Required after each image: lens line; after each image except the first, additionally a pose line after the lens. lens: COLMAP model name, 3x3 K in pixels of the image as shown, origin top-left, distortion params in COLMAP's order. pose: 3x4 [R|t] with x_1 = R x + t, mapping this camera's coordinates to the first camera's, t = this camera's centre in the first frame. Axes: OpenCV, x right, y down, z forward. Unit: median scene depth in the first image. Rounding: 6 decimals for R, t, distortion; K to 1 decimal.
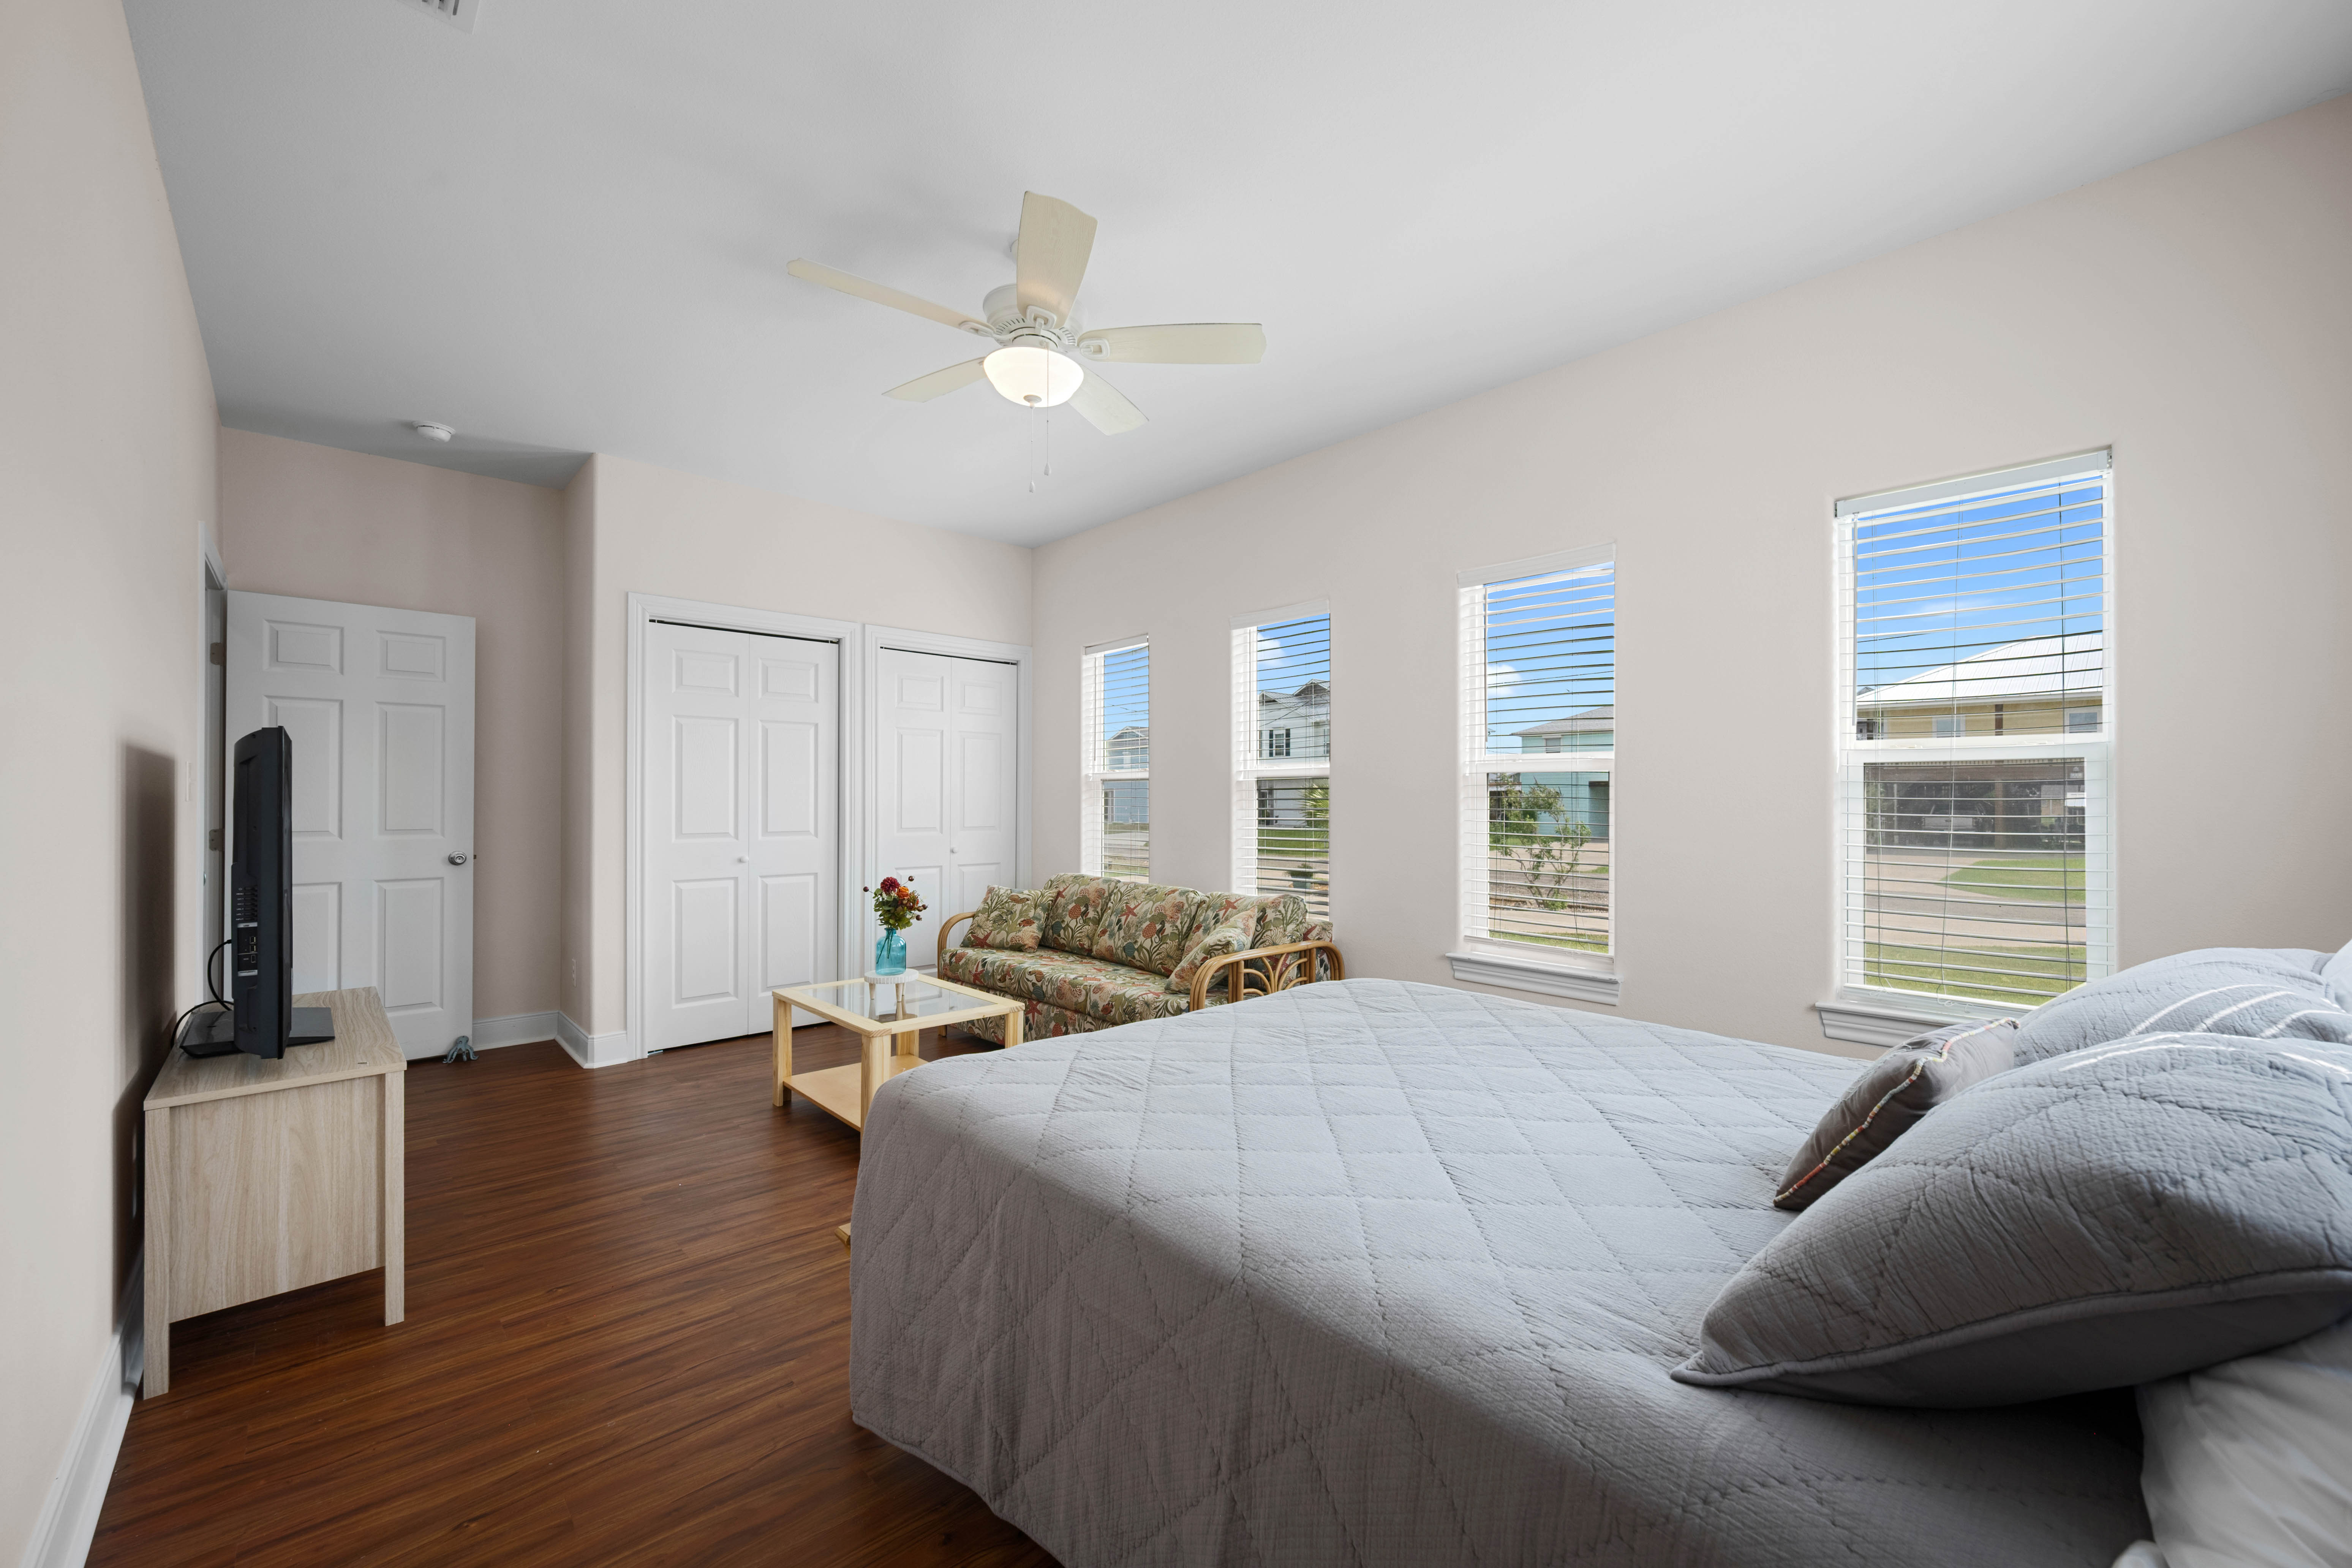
lens RADIAL K [[929.9, 0, 1185.9], [0, 929.9, 794.4], [0, 0, 1]] dist [-0.000569, -0.000446]
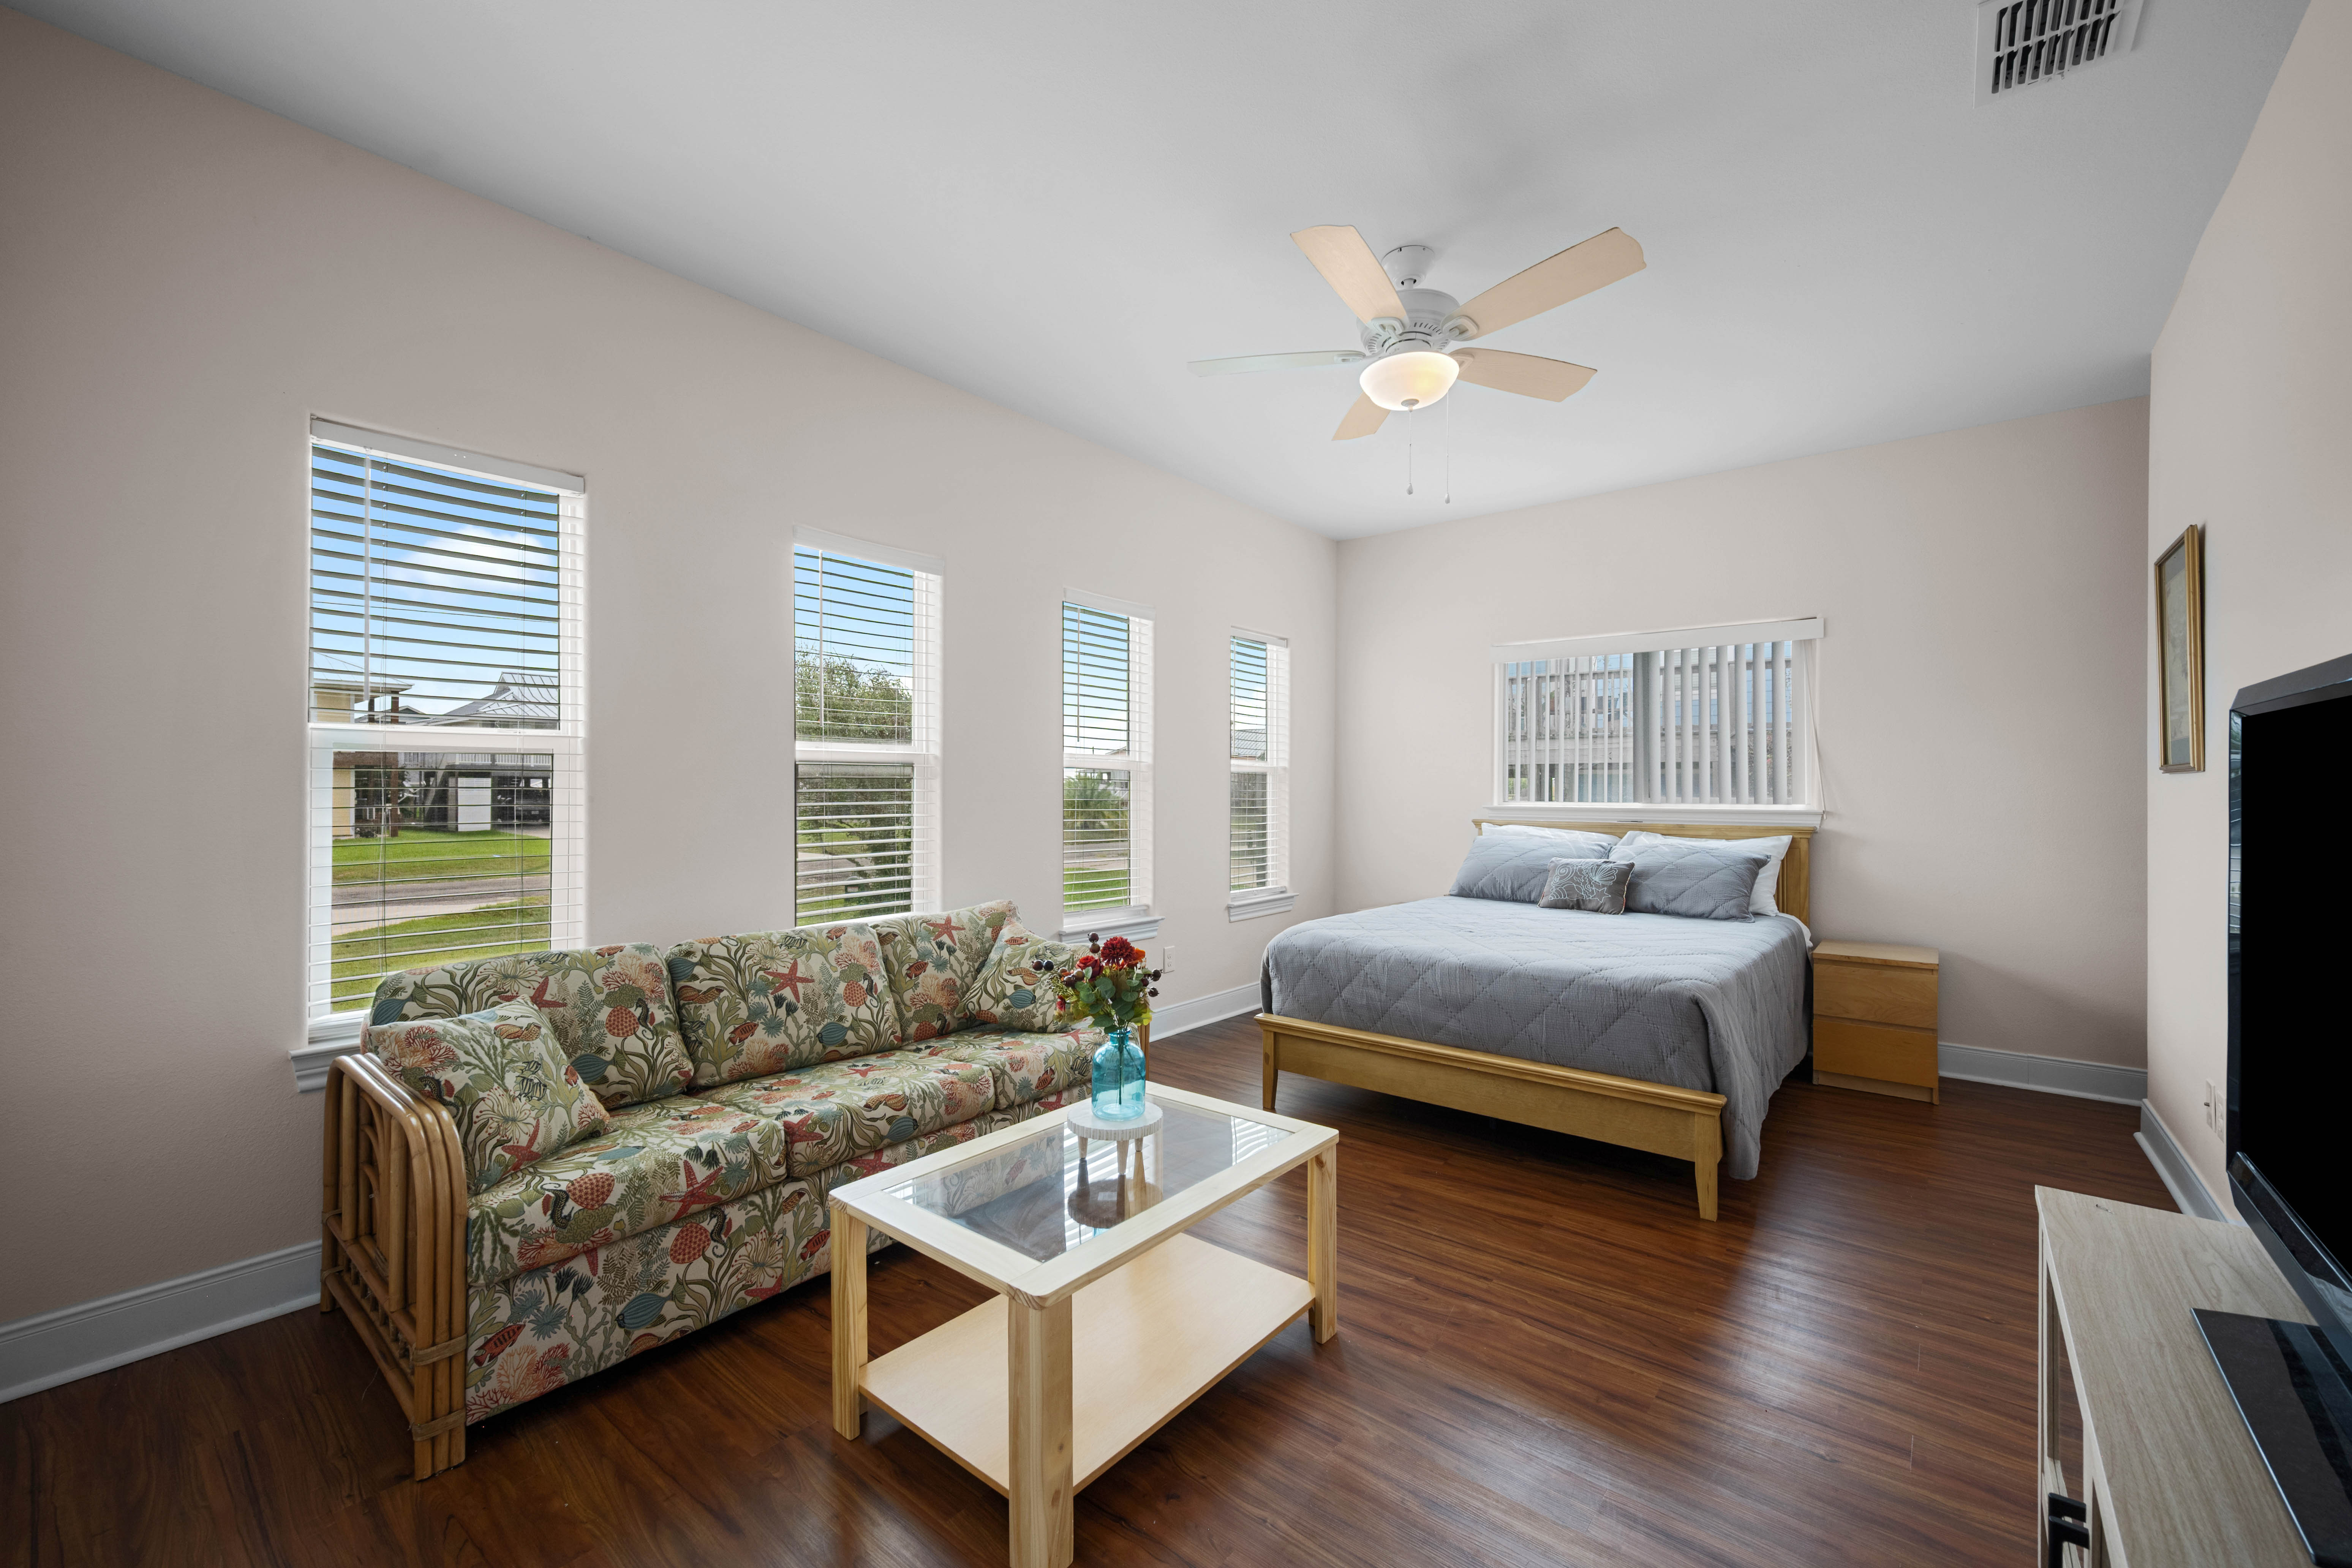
lens RADIAL K [[929.9, 0, 1185.9], [0, 929.9, 794.4], [0, 0, 1]] dist [-0.000569, -0.000446]
pose [[-0.133366, -0.008644, 0.991029, -0.686748], [-0.011145, 0.999912, 0.007221, -0.000639], [-0.991004, -0.010082, -0.133450, 0.825189]]
